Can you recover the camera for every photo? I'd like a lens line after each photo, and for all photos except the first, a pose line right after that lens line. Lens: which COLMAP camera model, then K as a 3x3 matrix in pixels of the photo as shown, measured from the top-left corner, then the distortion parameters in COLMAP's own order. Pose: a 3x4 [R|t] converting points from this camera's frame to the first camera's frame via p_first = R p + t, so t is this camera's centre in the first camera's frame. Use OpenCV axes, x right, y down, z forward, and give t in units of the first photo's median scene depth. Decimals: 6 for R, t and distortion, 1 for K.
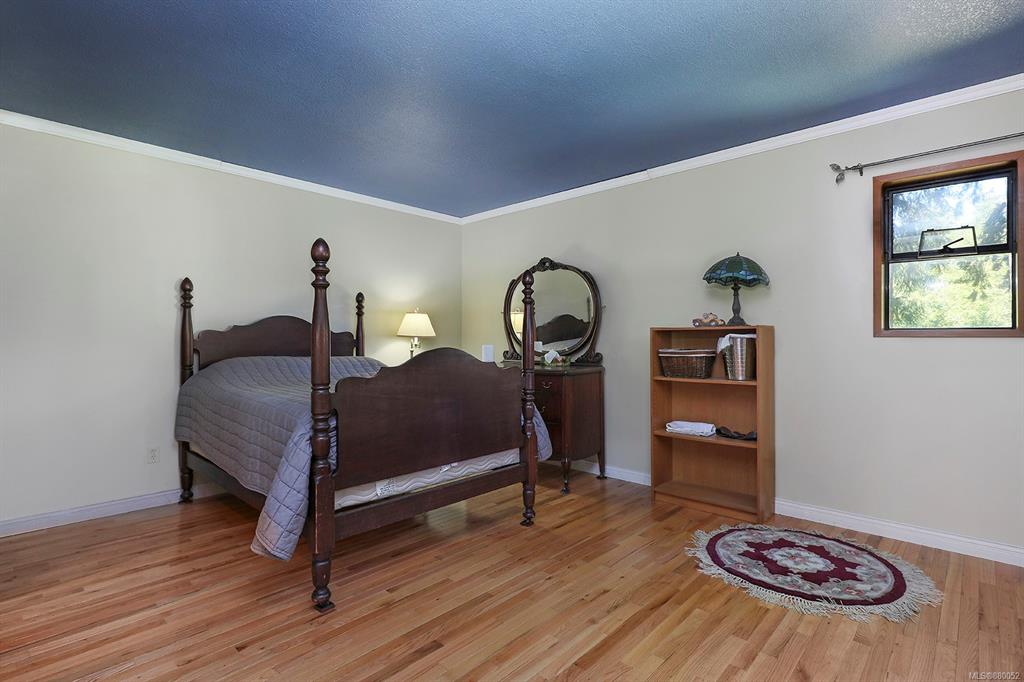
lens RADIAL K [[519.9, 0, 511.0], [0, 519.9, 341.9], [0, 0, 1]] dist [0.000968, -0.000032]
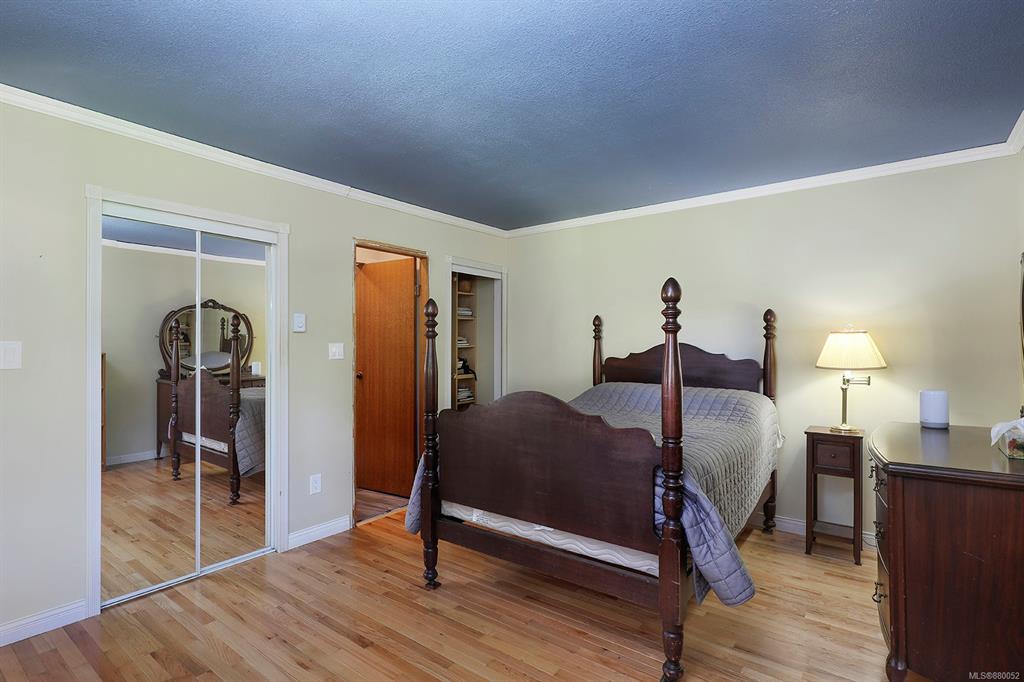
lens RADIAL K [[519.9, 0, 508.0], [0, 519.9, 338.0], [0, 0, 1]] dist [0.000968, -0.000032]
pose [[0.062162, -0.009434, -0.998021, 0.669634], [-0.001089, 0.999954, -0.009520, -0.062089], [0.998065, 0.001678, 0.062149, 0.791716]]
